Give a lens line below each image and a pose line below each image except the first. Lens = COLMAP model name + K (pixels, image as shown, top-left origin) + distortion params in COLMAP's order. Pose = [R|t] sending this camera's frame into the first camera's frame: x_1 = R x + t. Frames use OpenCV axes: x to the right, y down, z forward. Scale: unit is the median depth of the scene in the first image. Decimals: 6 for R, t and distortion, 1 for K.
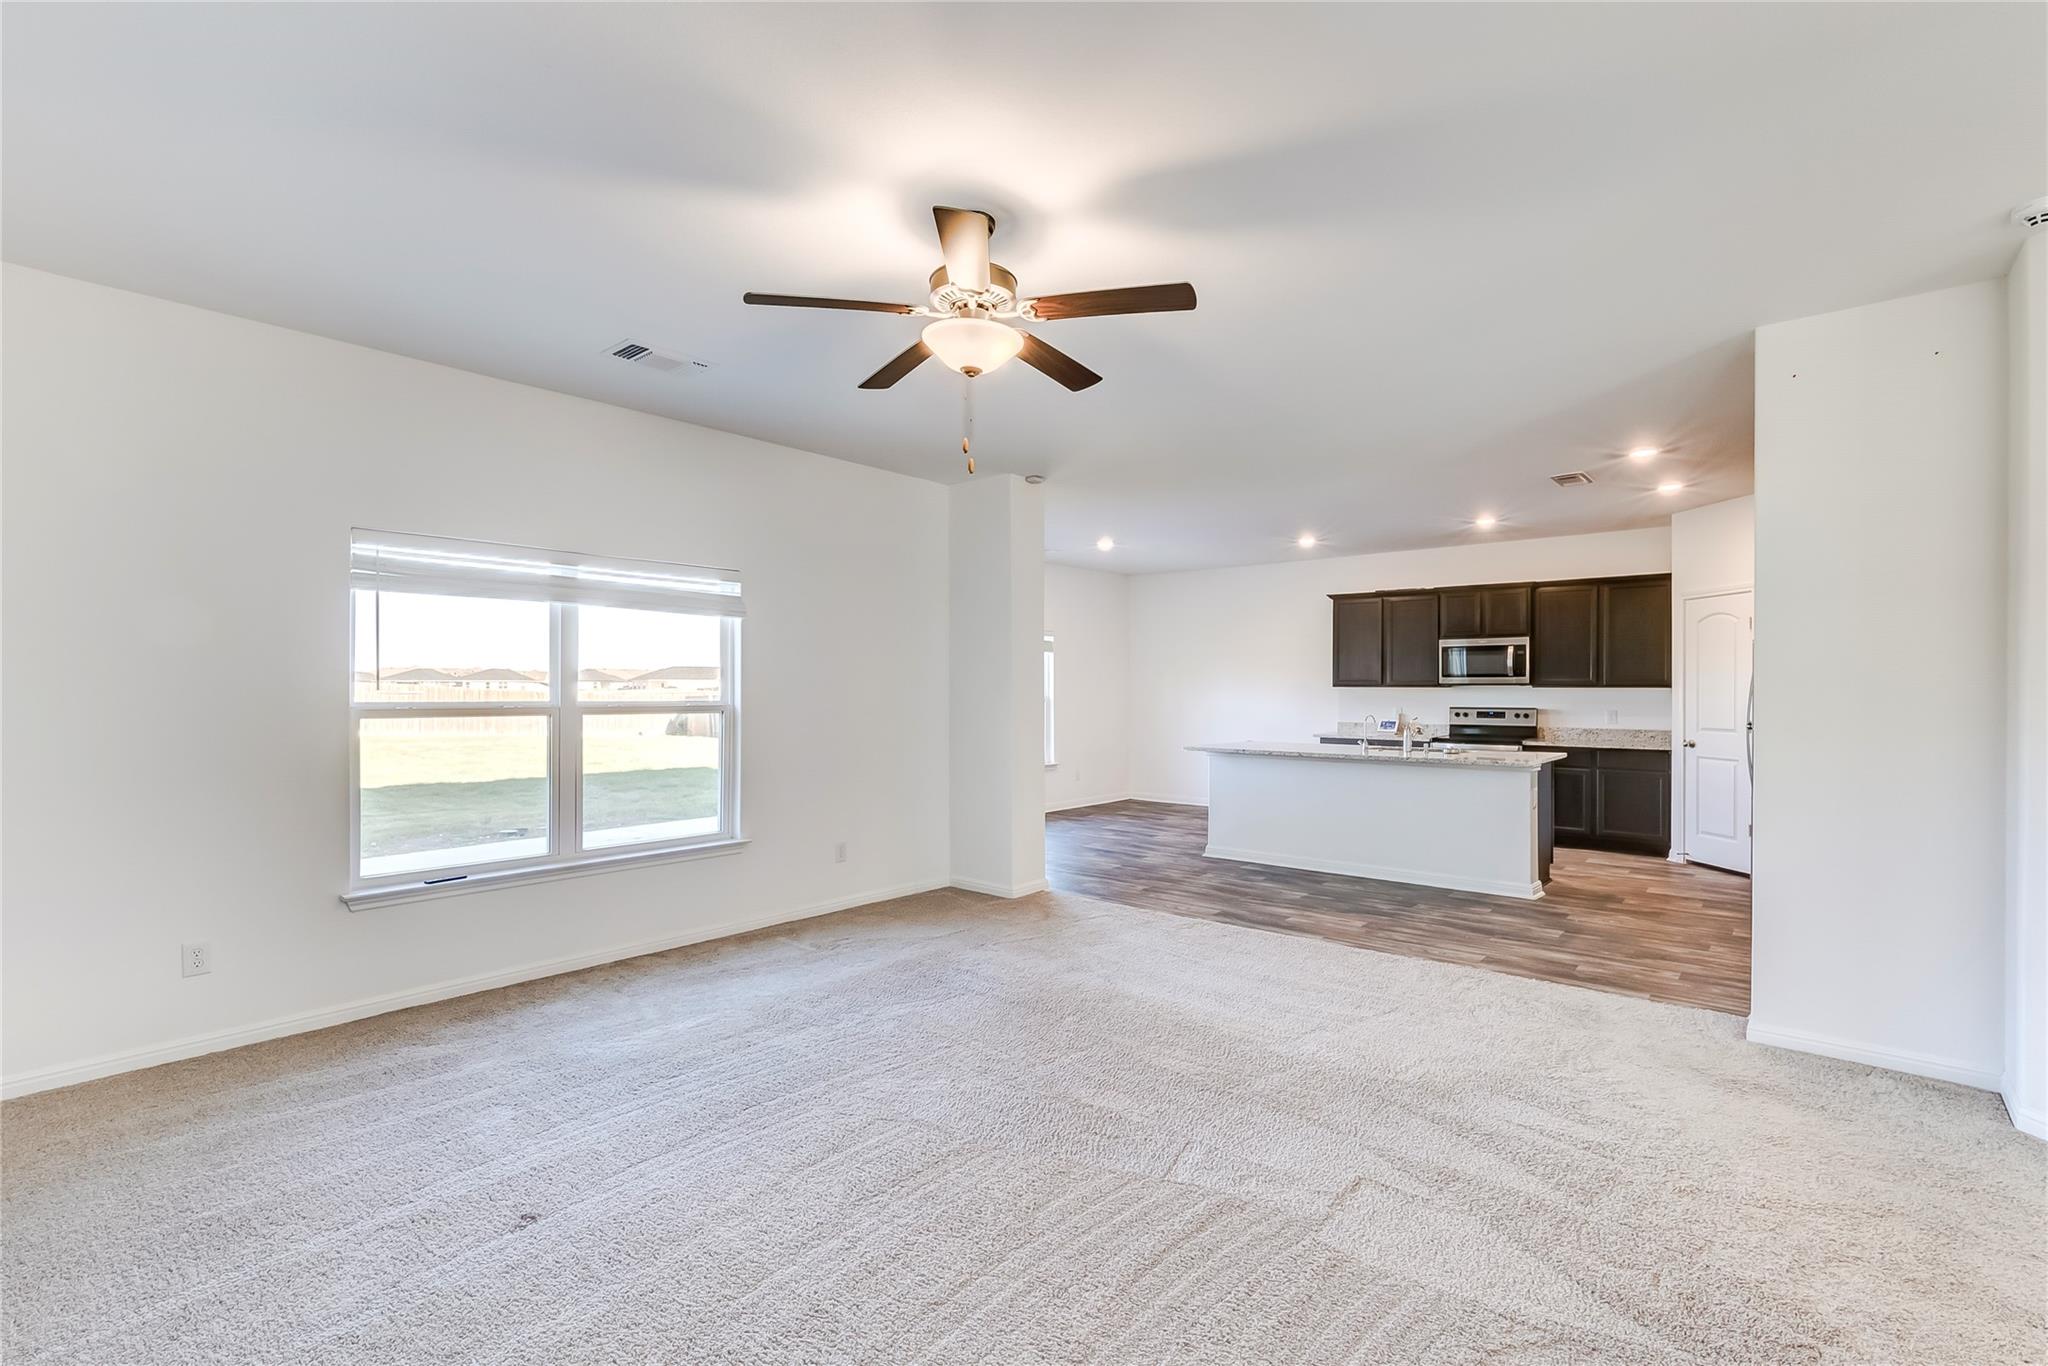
lens RADIAL K [[939.6, 0, 1025.6], [0, 939.6, 683.1], [0, 0, 1]] dist [0.003143, -0.000460]
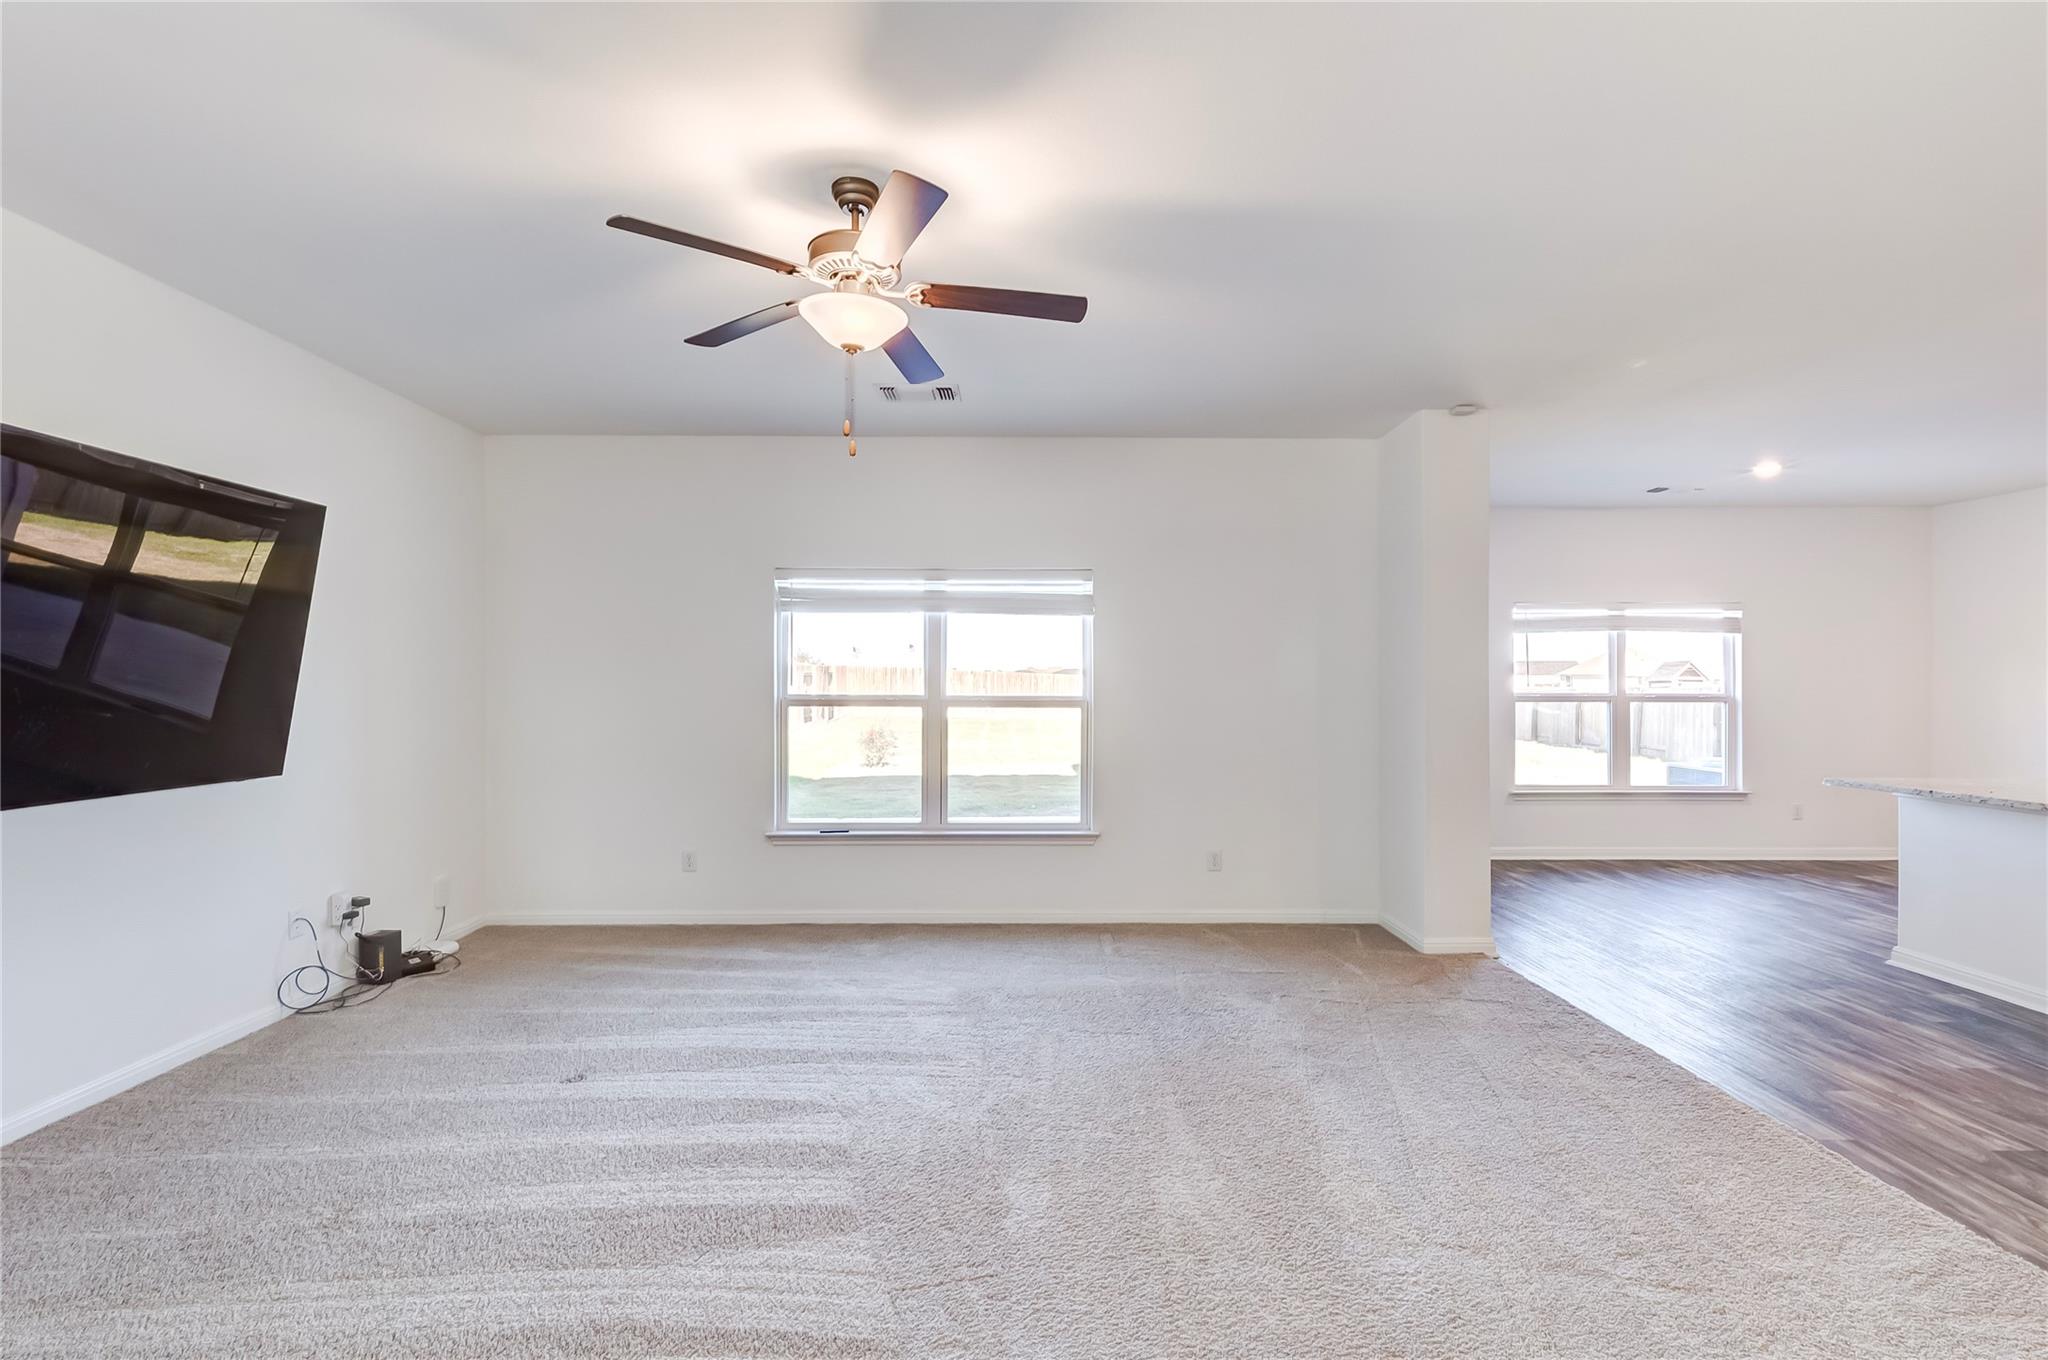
lens RADIAL K [[928.7, 0, 1023.0], [0, 928.7, 683.8], [0, 0, 1]] dist [0.004613, -0.000128]
pose [[0.656094, -0.000041, -0.754680, 0.277609], [0.003752, 0.999988, 0.003208, 0.000815], [0.754670, -0.004937, 0.656086, 0.189280]]
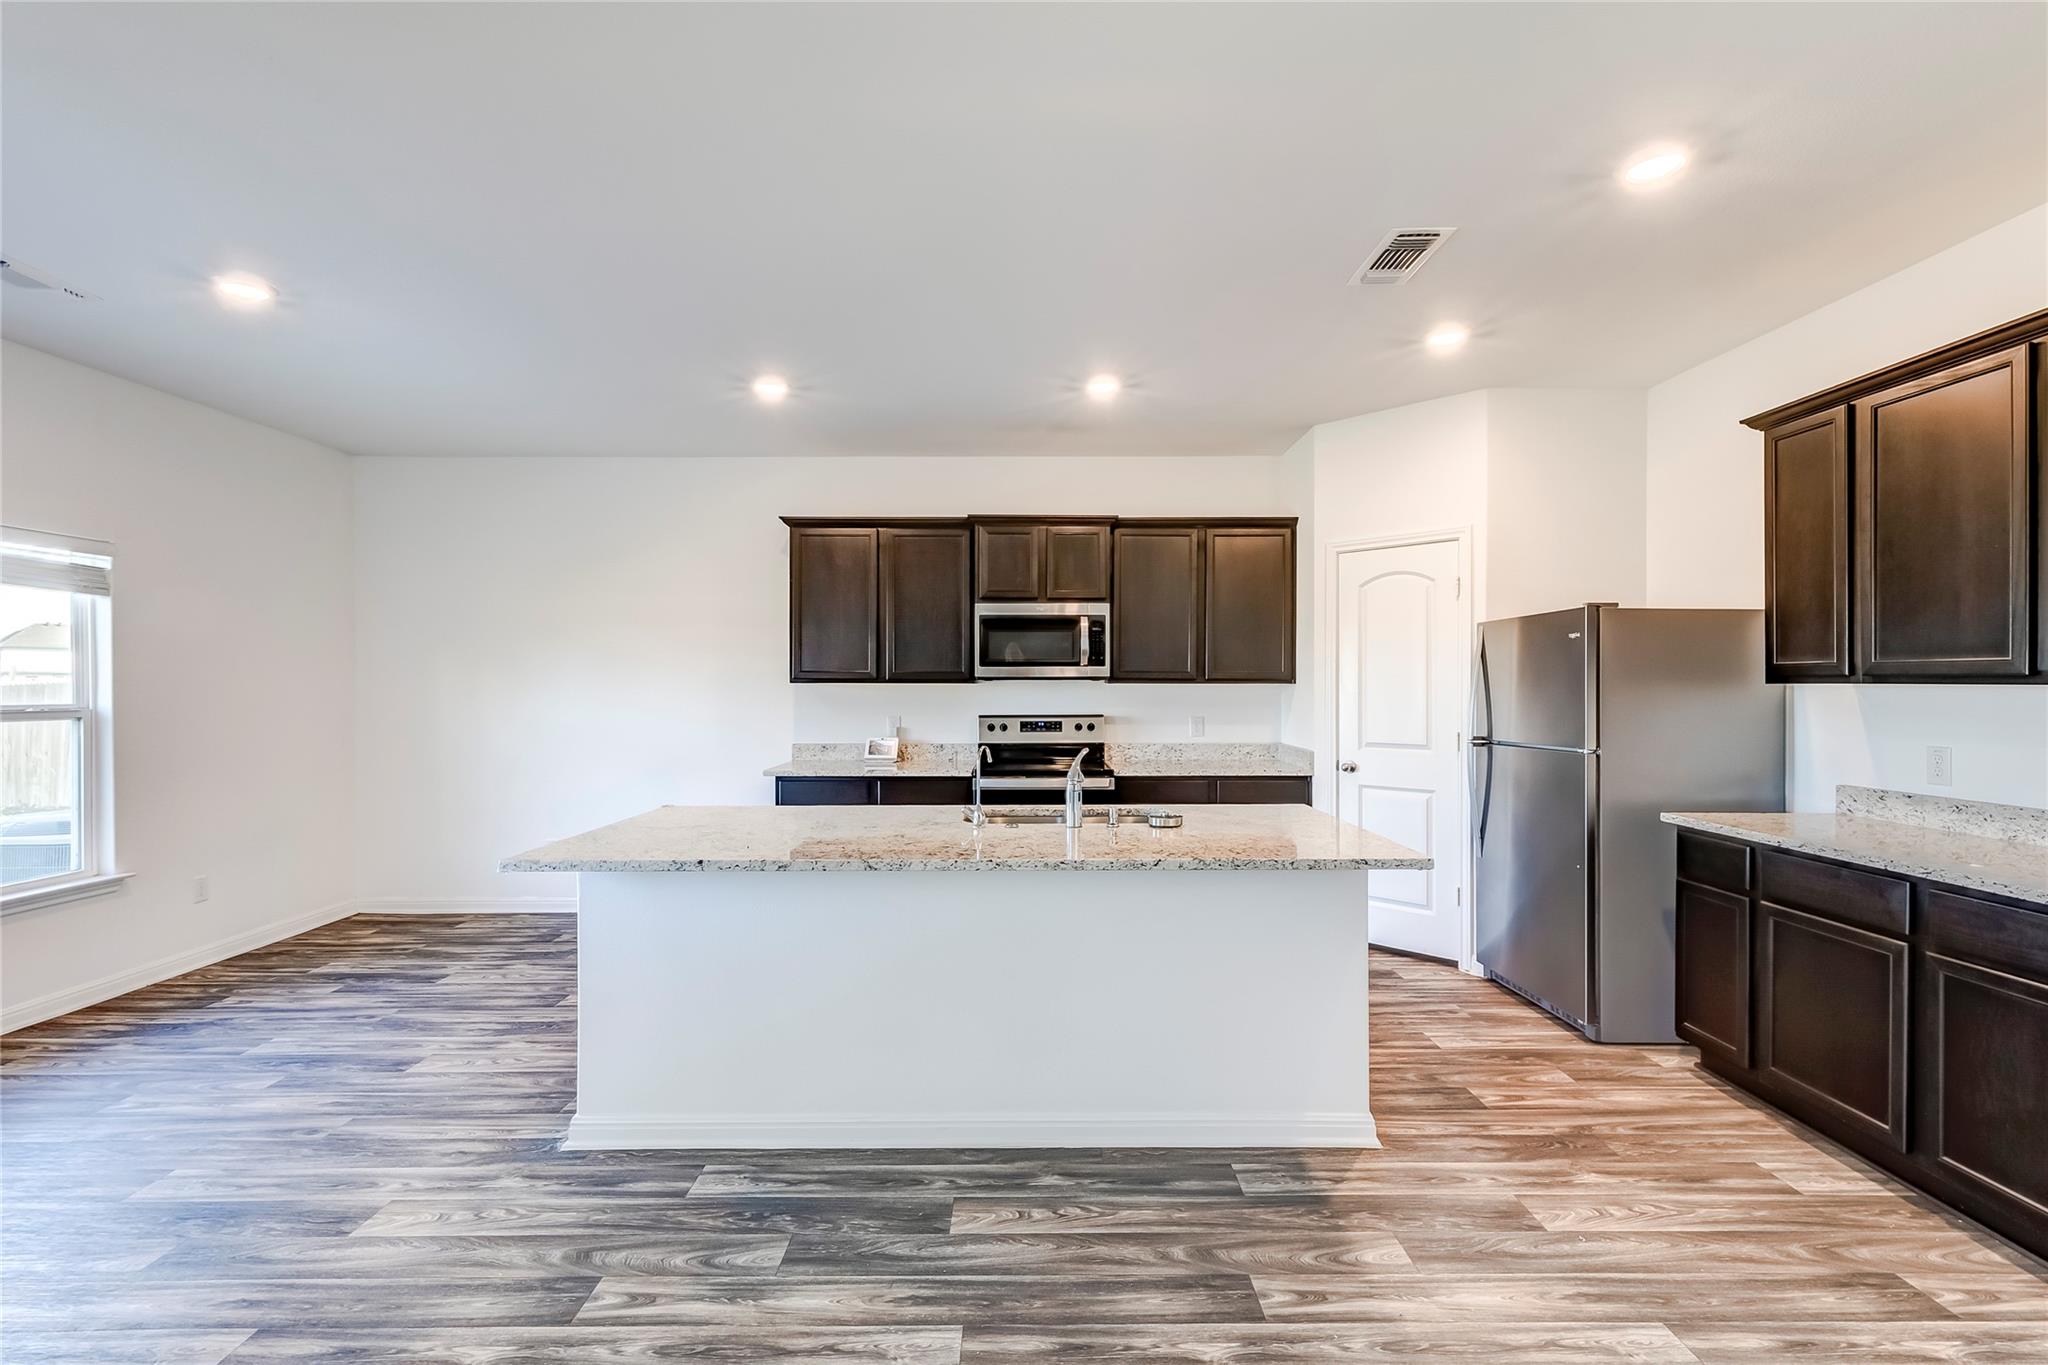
lens RADIAL K [[935.5, 0, 1026.8], [0, 935.5, 688.9], [0, 0, 1]] dist [0.004124, -0.000581]
pose [[0.761337, -0.005141, 0.648336, 0.092262], [-0.000913, 0.999959, 0.009002, 0.003170], [-0.648356, -0.007446, 0.761301, 0.610765]]
